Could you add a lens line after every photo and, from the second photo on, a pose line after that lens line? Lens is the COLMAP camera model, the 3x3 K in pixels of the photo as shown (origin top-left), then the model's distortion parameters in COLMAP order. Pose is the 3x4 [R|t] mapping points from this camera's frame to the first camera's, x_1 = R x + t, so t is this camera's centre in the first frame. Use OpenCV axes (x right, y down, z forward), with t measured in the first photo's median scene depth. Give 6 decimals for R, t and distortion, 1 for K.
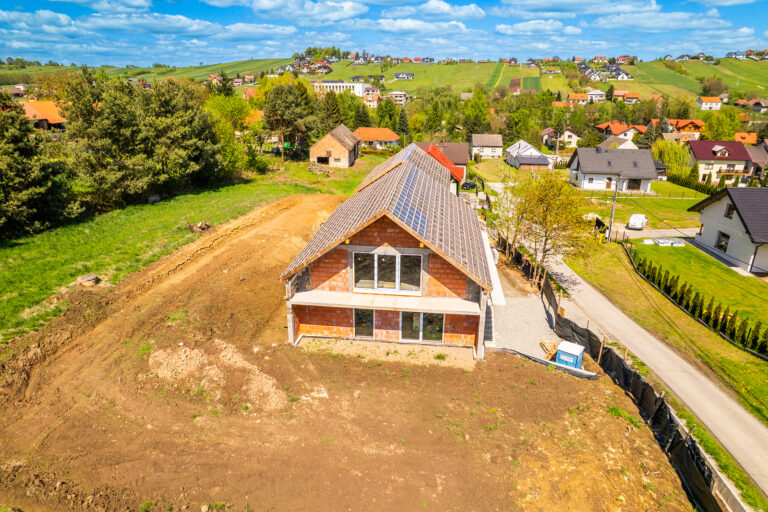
lens RADIAL K [[502.1, 0, 382.6], [0, 502.1, 262.4], [0, 0, 1]] dist [-0.076319, 0.068015]
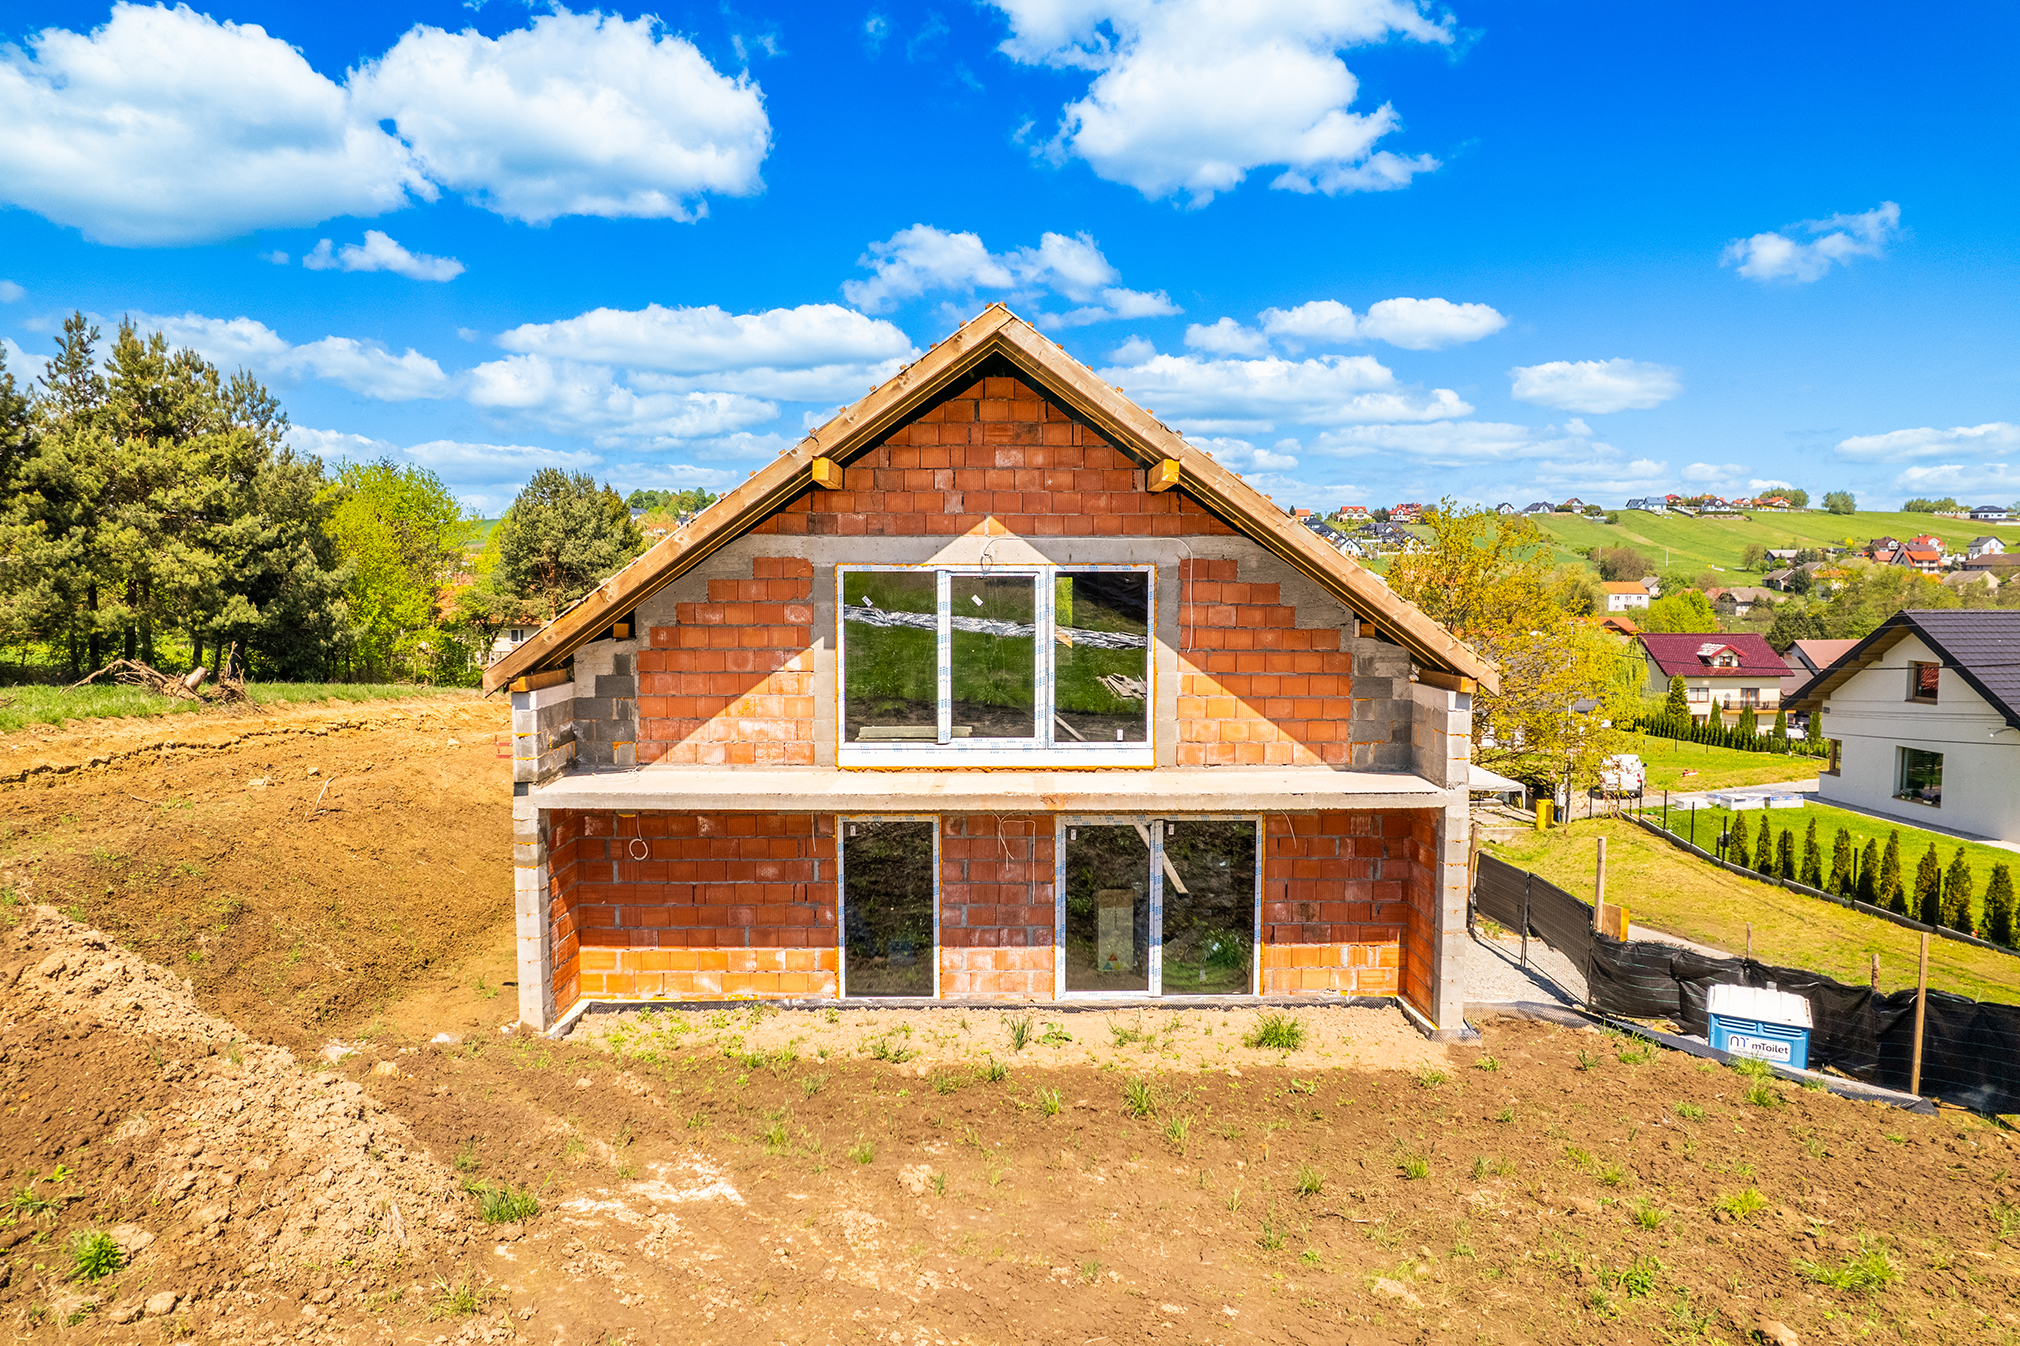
lens RADIAL K [[1320.7, 0, 1013.9], [0, 1320.7, 677.1], [0, 0, 1]] dist [-0.076319, 0.068015]
pose [[0.989784, -0.017622, 0.141480, -0.061590], [0.055918, 0.960806, -0.271523, 0.175417], [-0.131151, 0.276660, 0.951976, 0.428264]]
